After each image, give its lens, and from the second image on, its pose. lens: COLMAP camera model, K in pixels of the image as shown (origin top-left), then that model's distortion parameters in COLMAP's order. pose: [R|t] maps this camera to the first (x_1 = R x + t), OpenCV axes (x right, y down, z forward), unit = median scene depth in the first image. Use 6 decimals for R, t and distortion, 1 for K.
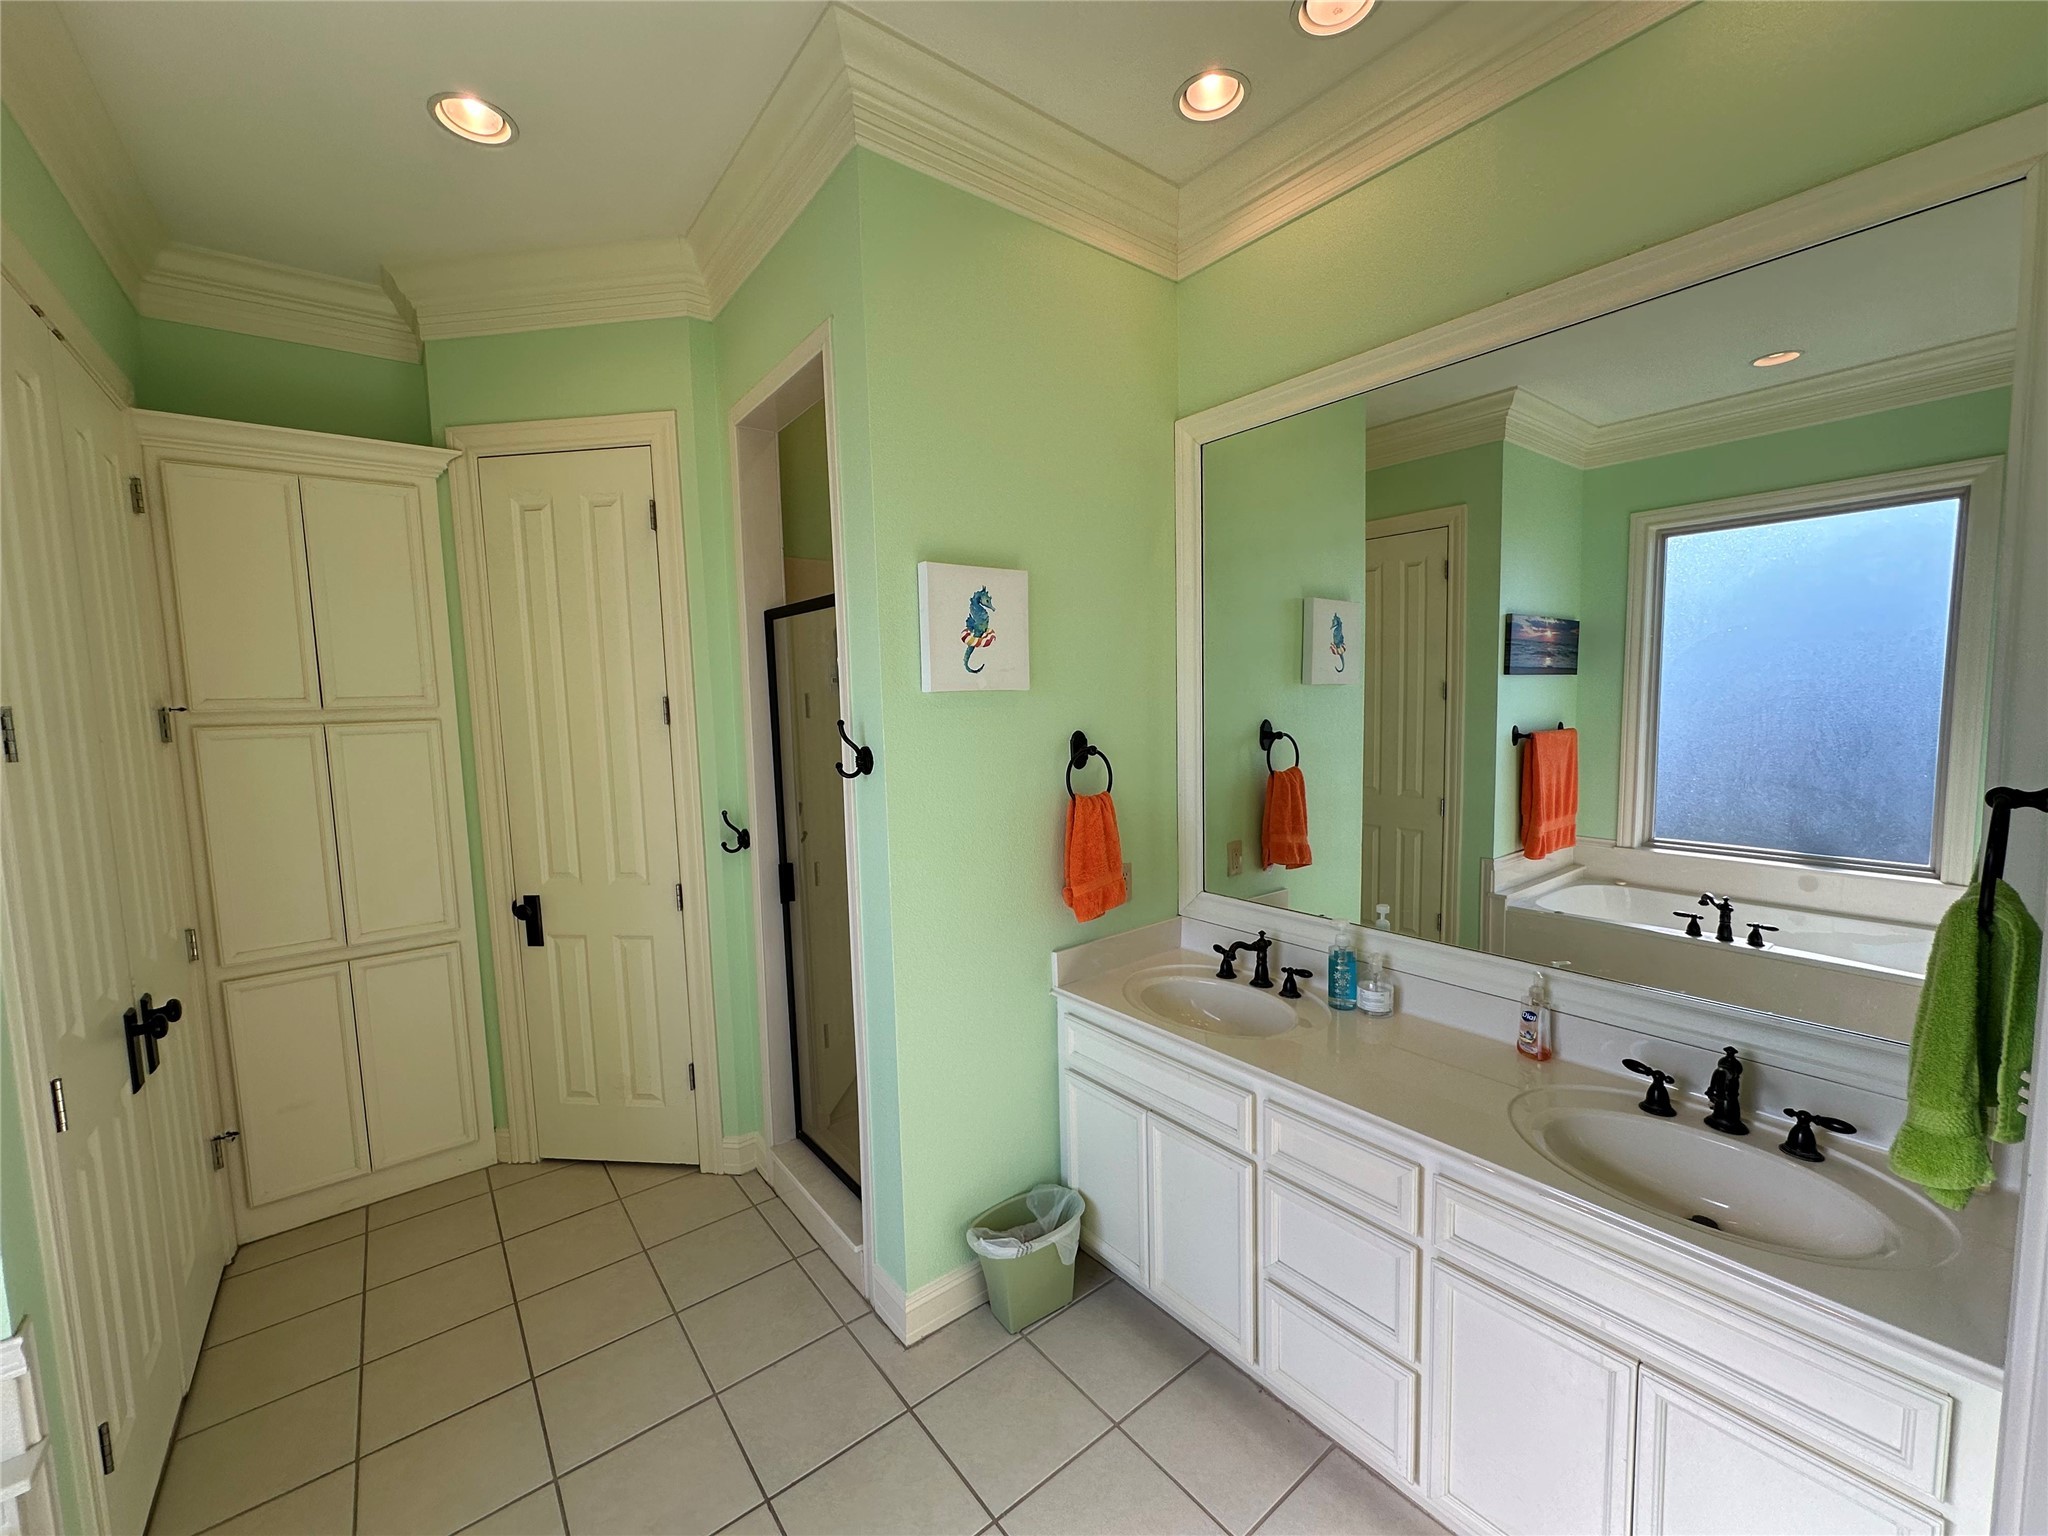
lens RADIAL K [[820.4, 0, 1022.4], [0, 820.4, 768.2], [0, 0, 1]] dist [-0.005234, 0.001638]
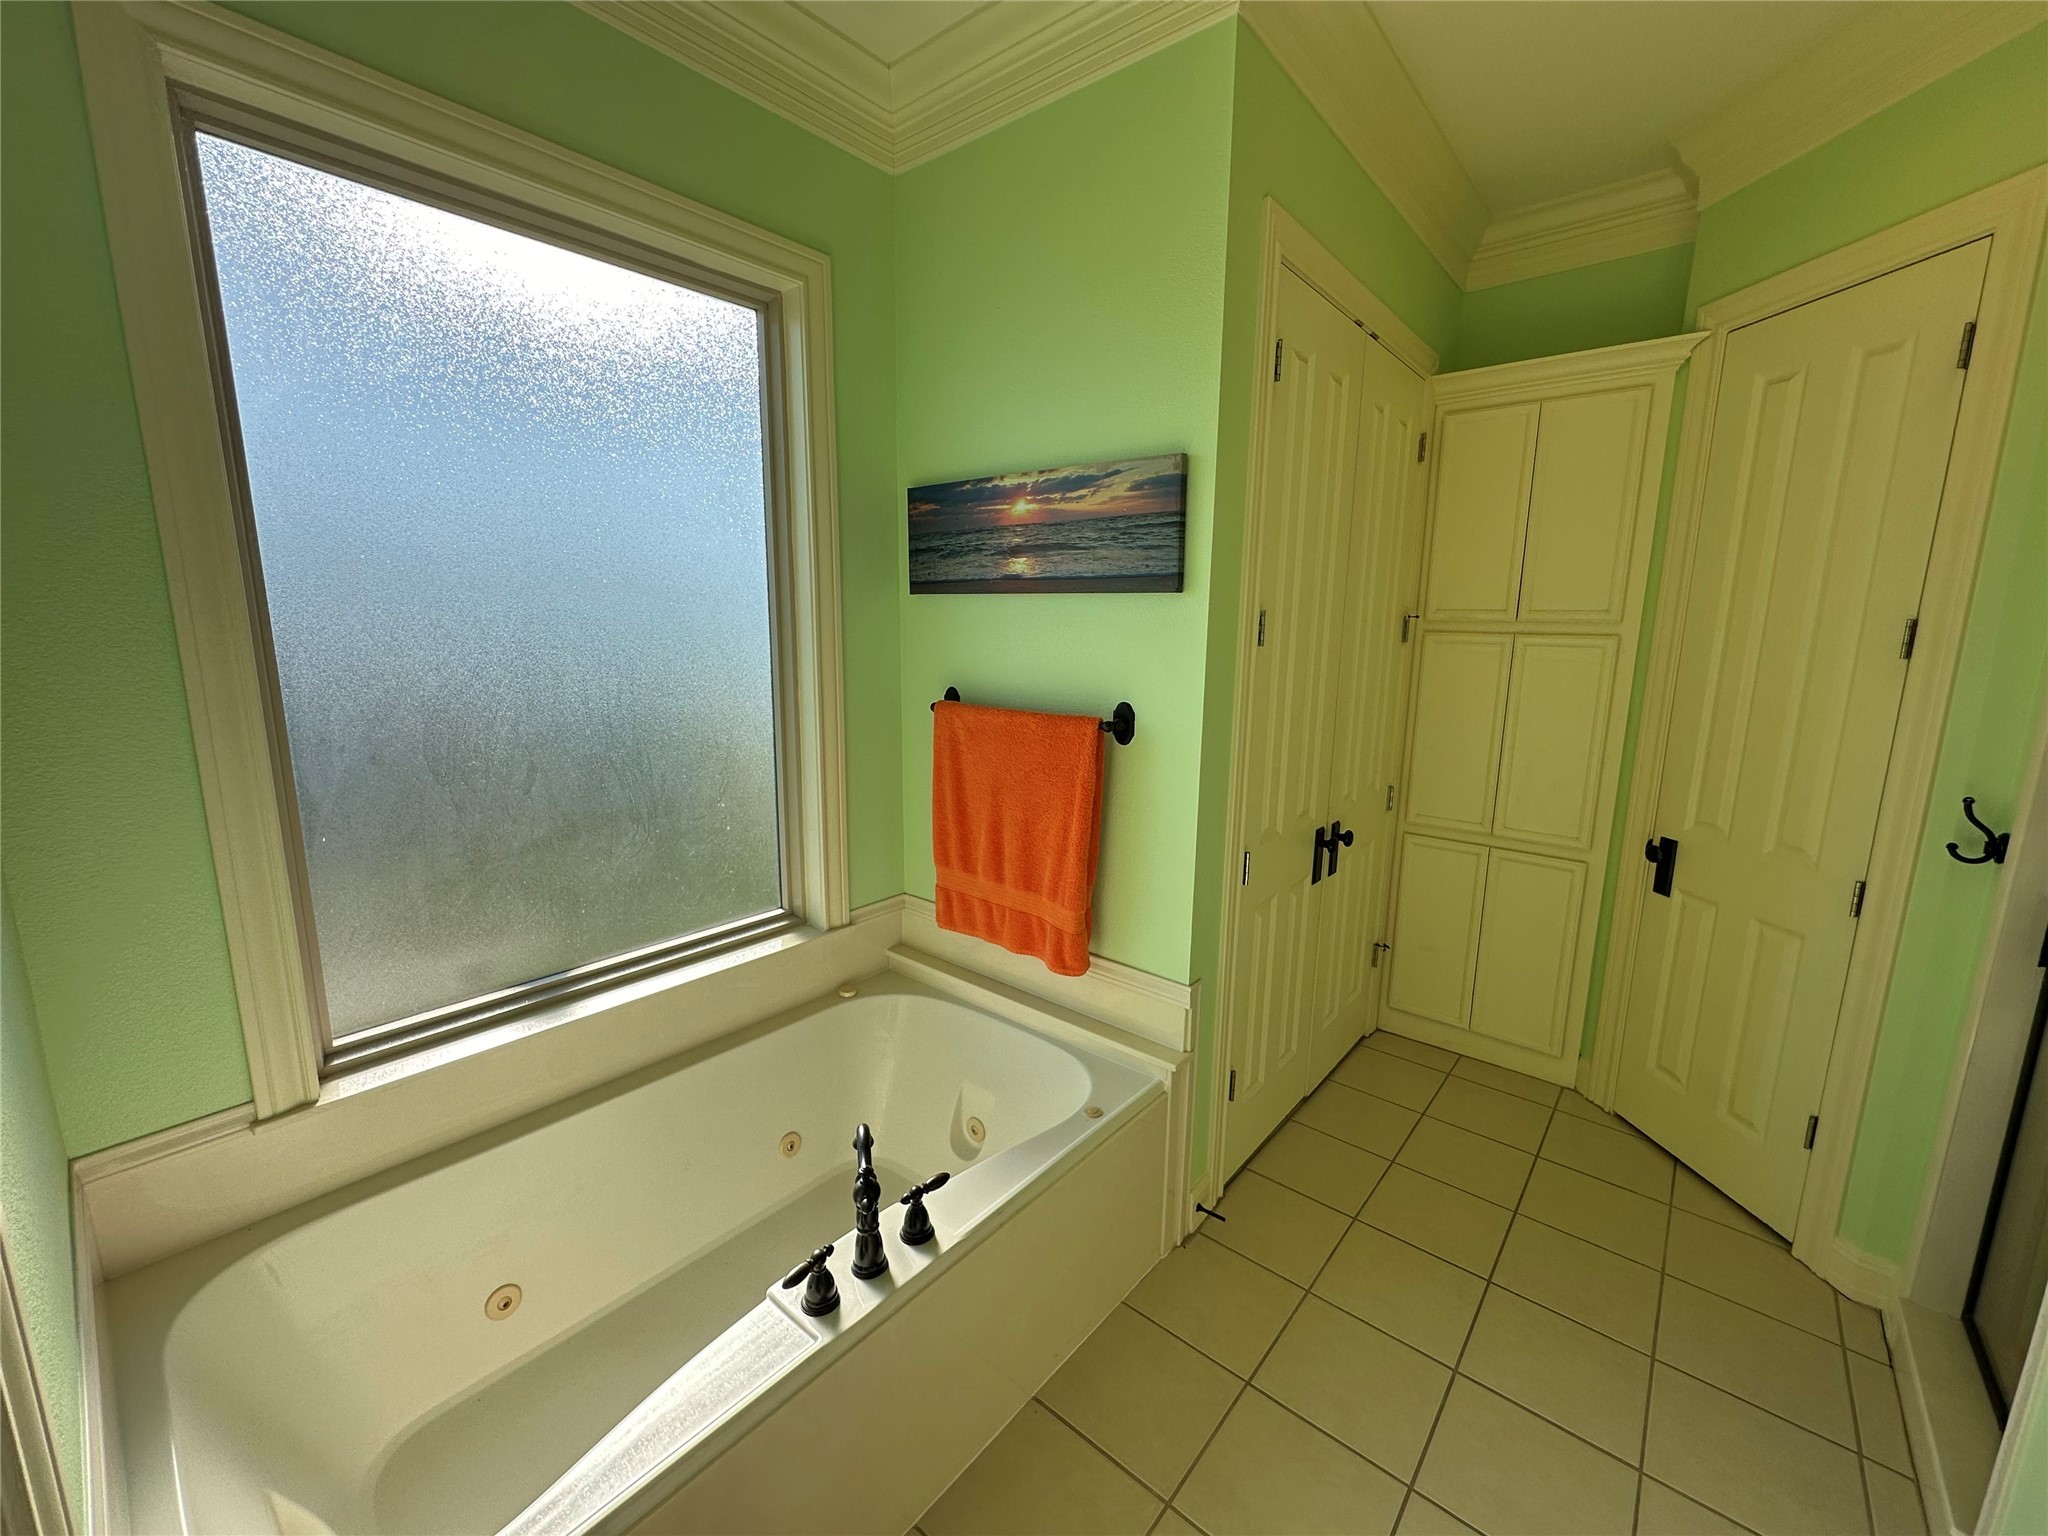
lens RADIAL K [[820.4, 0, 1025.9], [0, 820.4, 767.8], [0, 0, 1]] dist [-0.005234, 0.001638]
pose [[0.198979, 0.203478, -0.958647, 0.117906], [-0.108252, 0.976785, 0.184859, -0.011436], [0.974007, 0.066993, 0.216386, 0.135477]]
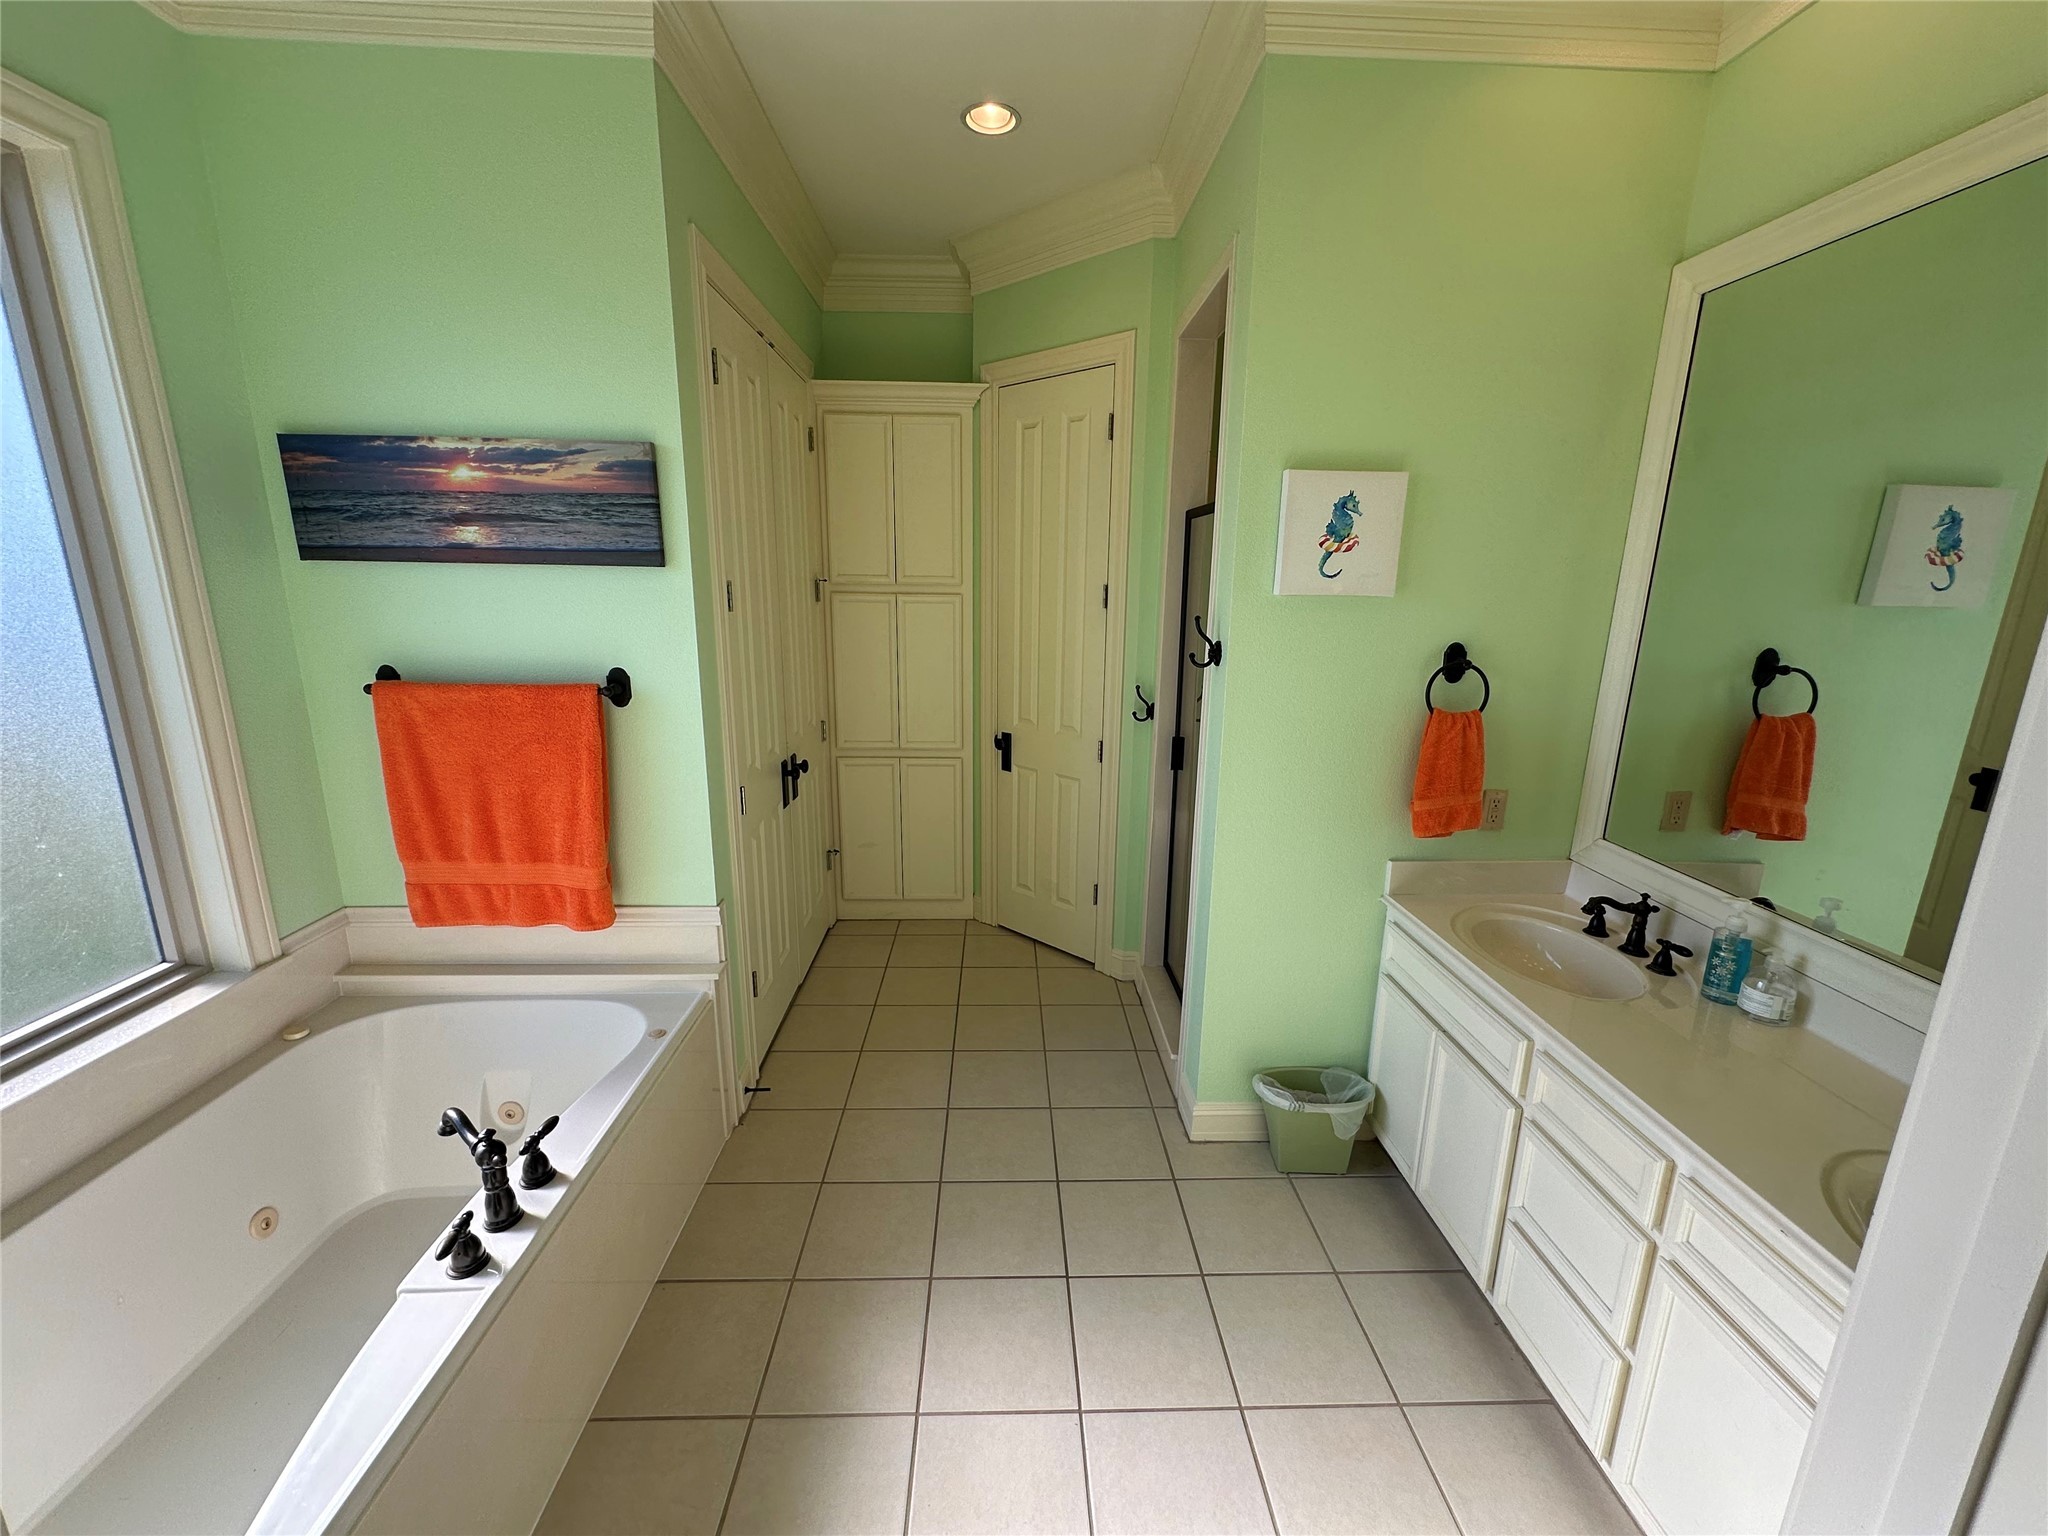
lens RADIAL K [[820.4, 0, 1022.0], [0, 820.4, 771.1], [0, 0, 1]] dist [-0.005234, 0.001638]
pose [[0.803589, 0.173549, -0.569321, 0.217309], [-0.090008, 0.980978, 0.171992, -0.016754], [0.588340, -0.086968, 0.803923, -0.067572]]
